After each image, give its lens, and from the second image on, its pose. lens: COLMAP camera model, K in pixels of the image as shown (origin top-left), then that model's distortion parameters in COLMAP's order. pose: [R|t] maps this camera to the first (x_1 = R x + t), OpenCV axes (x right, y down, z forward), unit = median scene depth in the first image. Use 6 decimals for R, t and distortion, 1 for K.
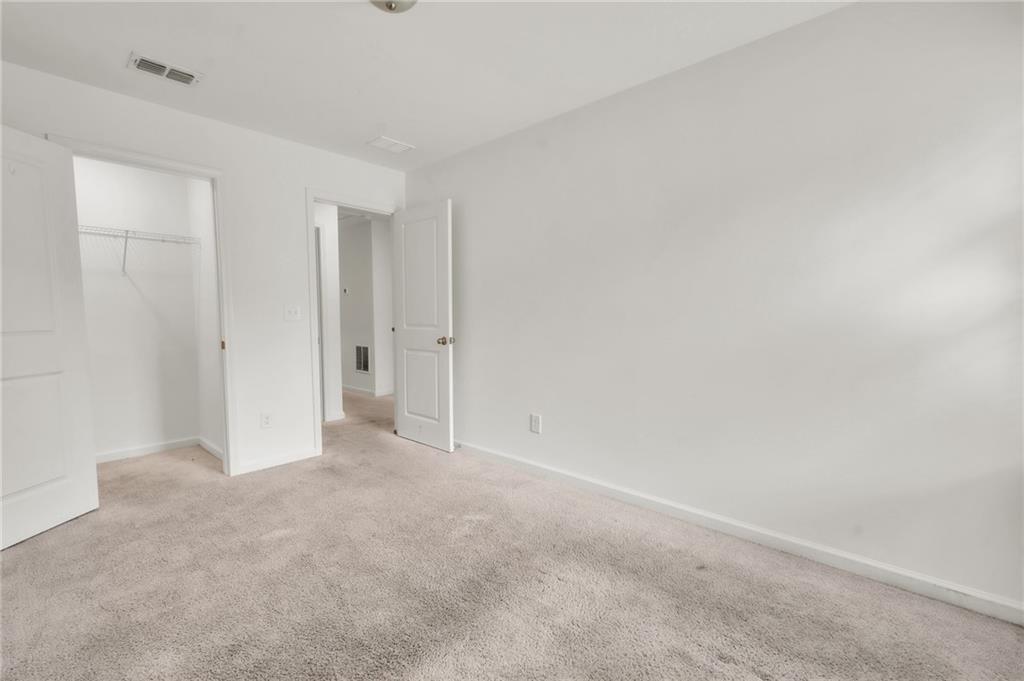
lens RADIAL K [[452.9, 0, 506.7], [0, 452.9, 351.8], [0, 0, 1]] dist [-0.000464, -0.000134]
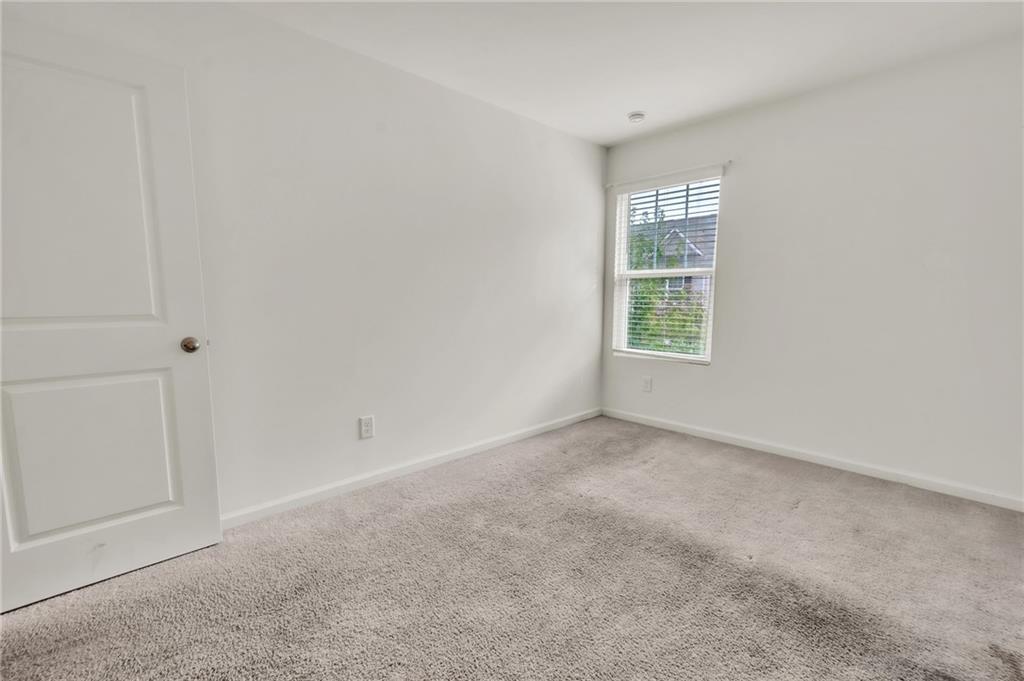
lens RADIAL K [[452.9, 0, 506.7], [0, 452.9, 351.8], [0, 0, 1]] dist [-0.000464, -0.000134]
pose [[0.060616, -0.128419, 0.989866, -0.817069], [0.080489, 0.989089, 0.123389, -0.065944], [-0.994911, 0.072194, 0.070291, 0.774583]]
